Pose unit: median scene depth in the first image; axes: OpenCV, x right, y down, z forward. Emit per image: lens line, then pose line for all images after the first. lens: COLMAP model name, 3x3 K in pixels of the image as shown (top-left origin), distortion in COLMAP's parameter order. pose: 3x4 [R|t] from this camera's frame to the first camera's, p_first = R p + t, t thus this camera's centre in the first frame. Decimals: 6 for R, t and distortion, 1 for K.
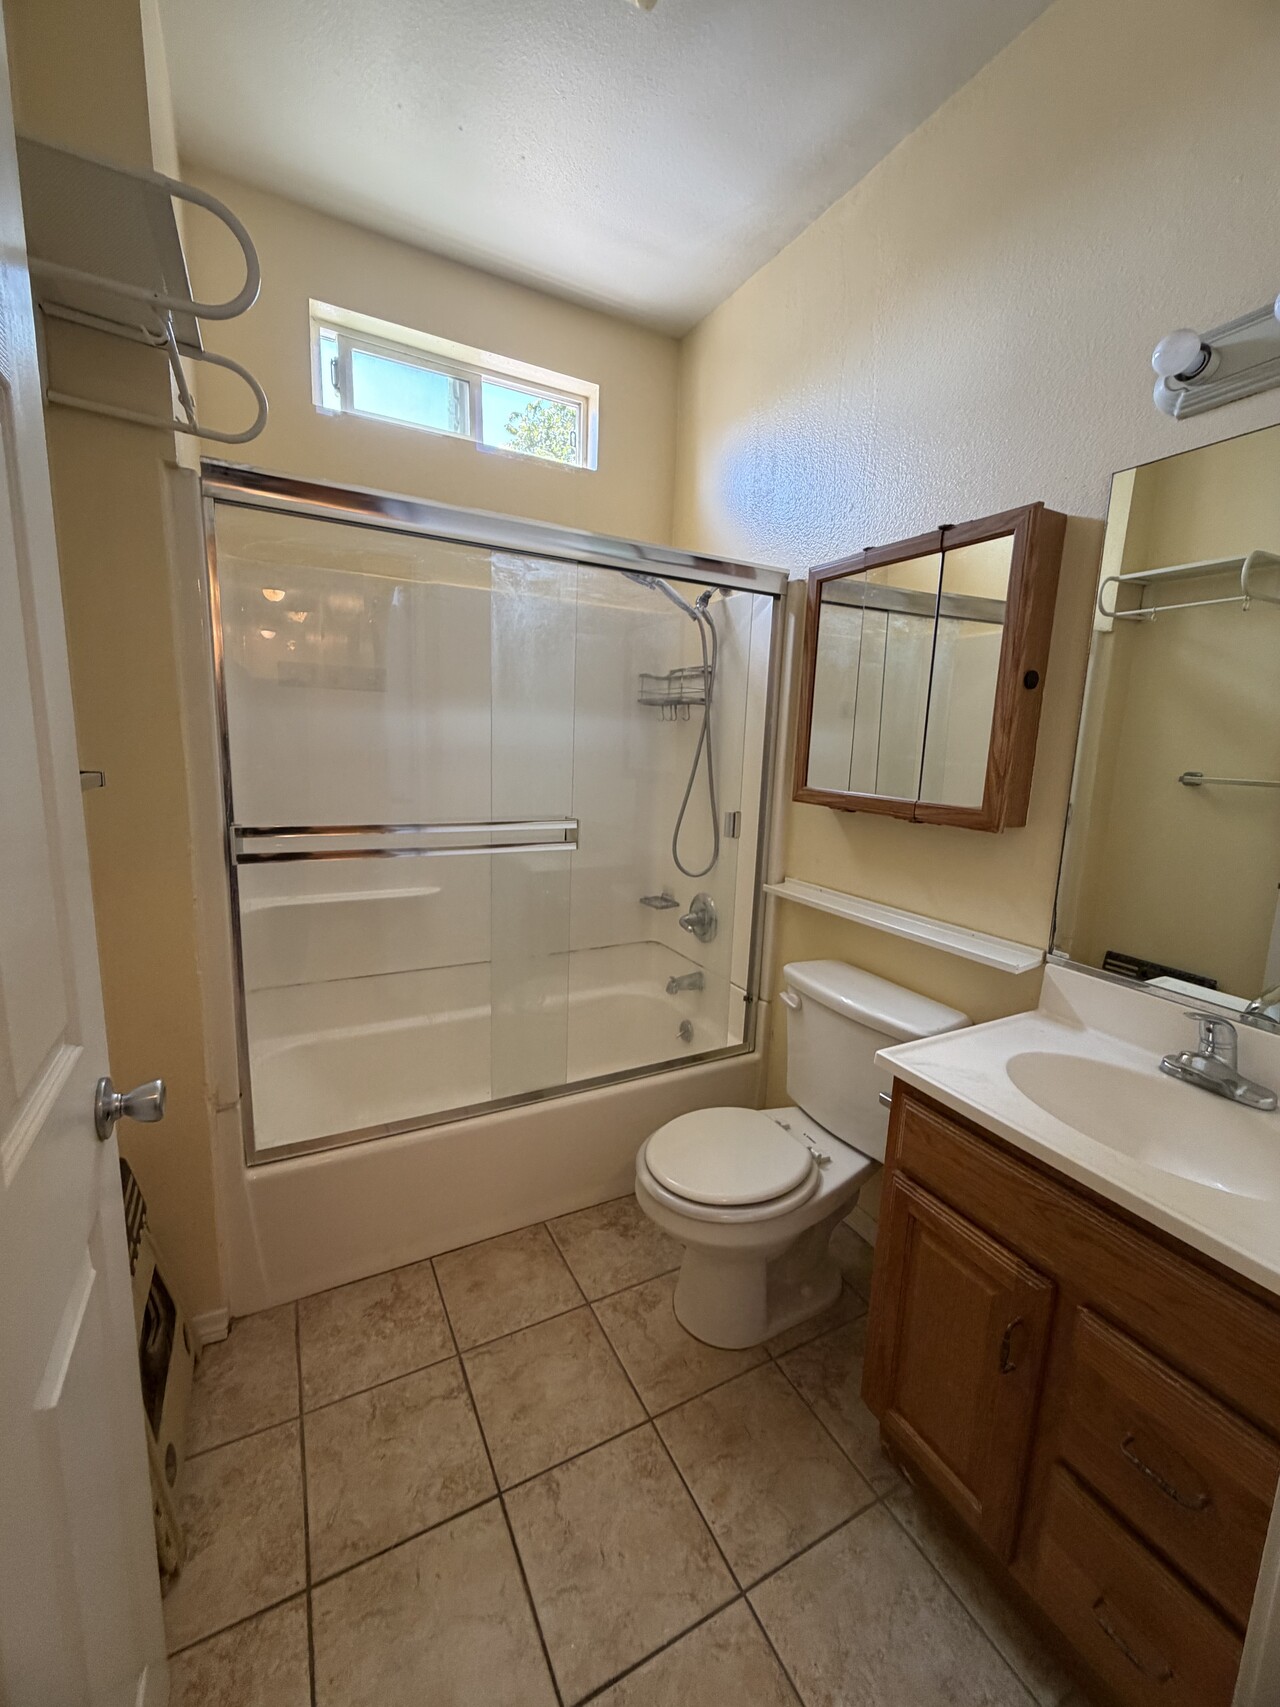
lens RADIAL K [[678.2, 0, 633.4], [0, 678.2, 843.5], [0, 0, 1]] dist [0.001542, -0.000679]
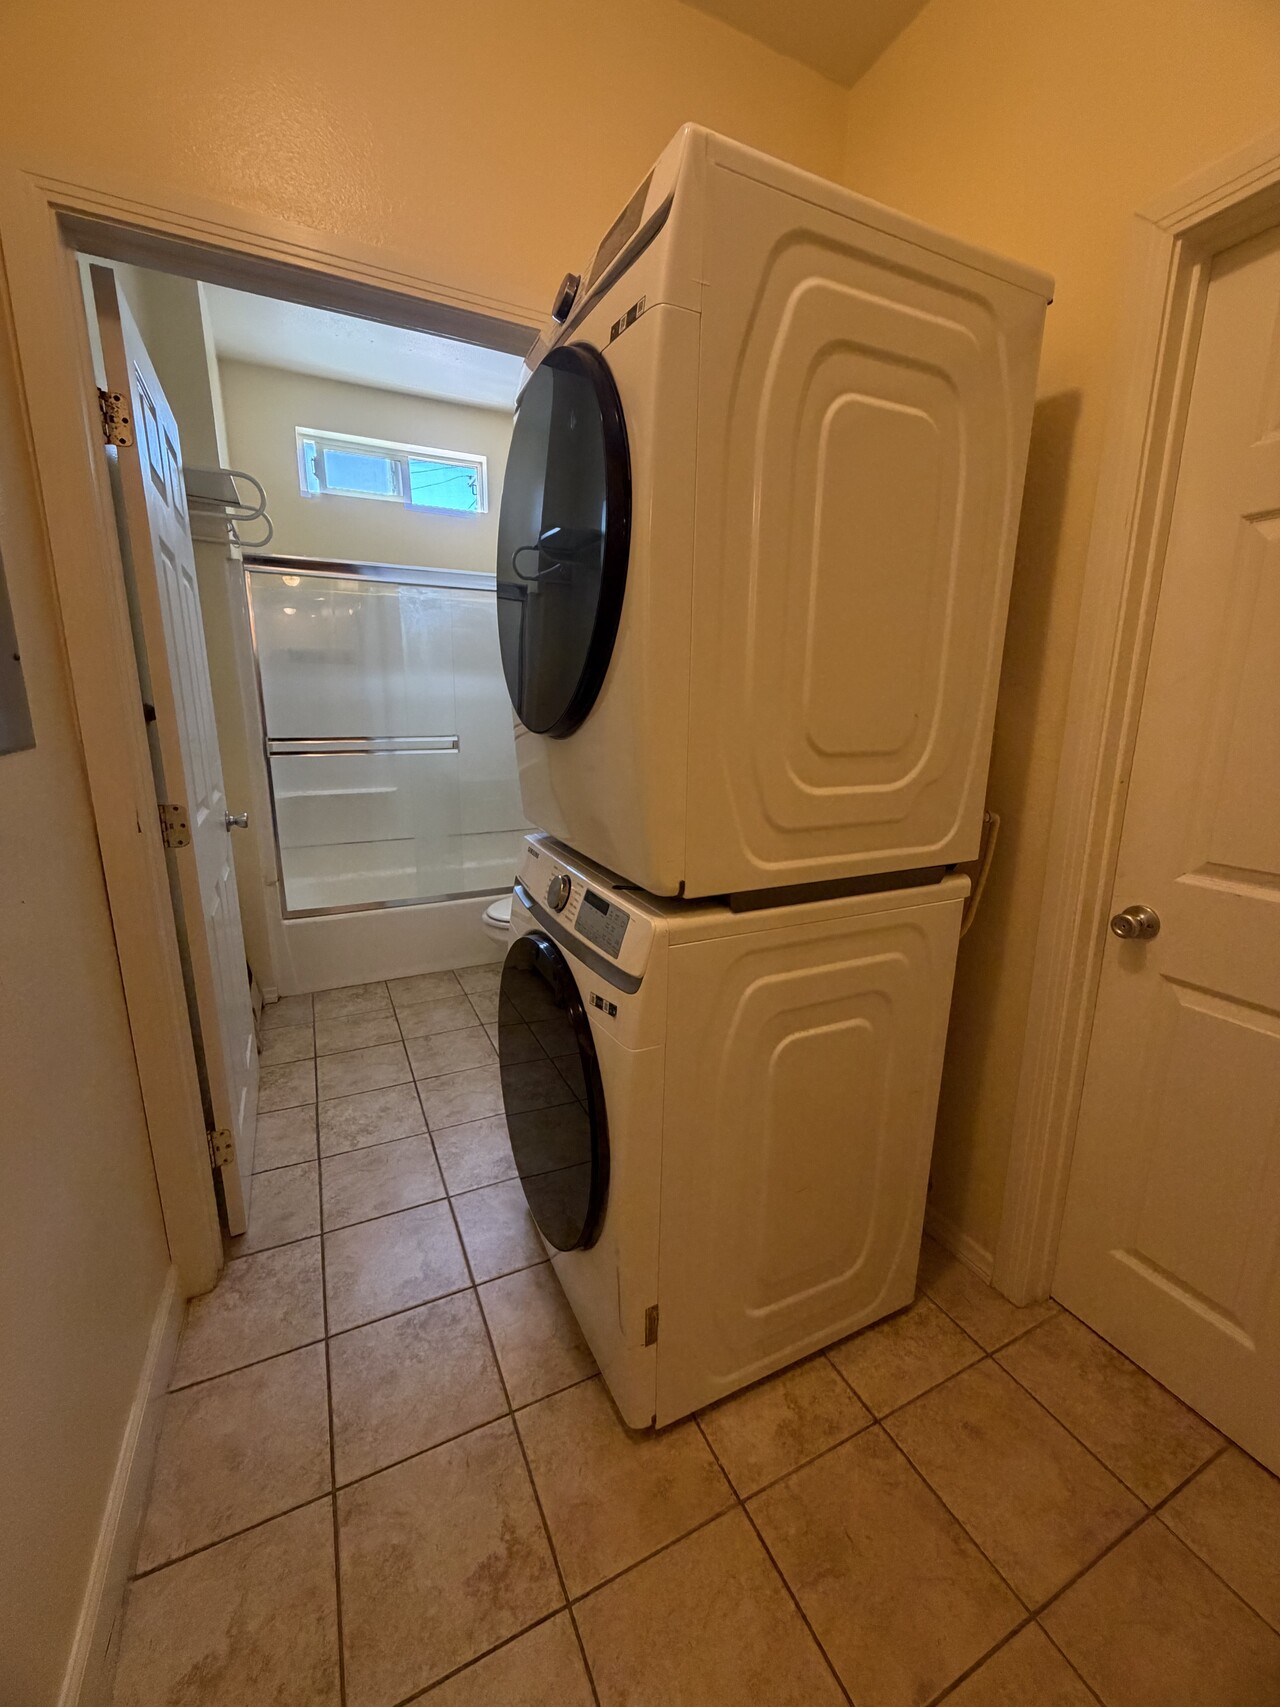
lens RADIAL K [[678.2, 0, 630.2], [0, 678.2, 841.8], [0, 0, 1]] dist [0.001542, -0.000679]
pose [[0.998775, -0.022152, -0.044253, 0.529192], [0.024375, 0.998434, 0.050351, 0.197587], [0.043068, -0.051368, 0.997751, -0.911456]]
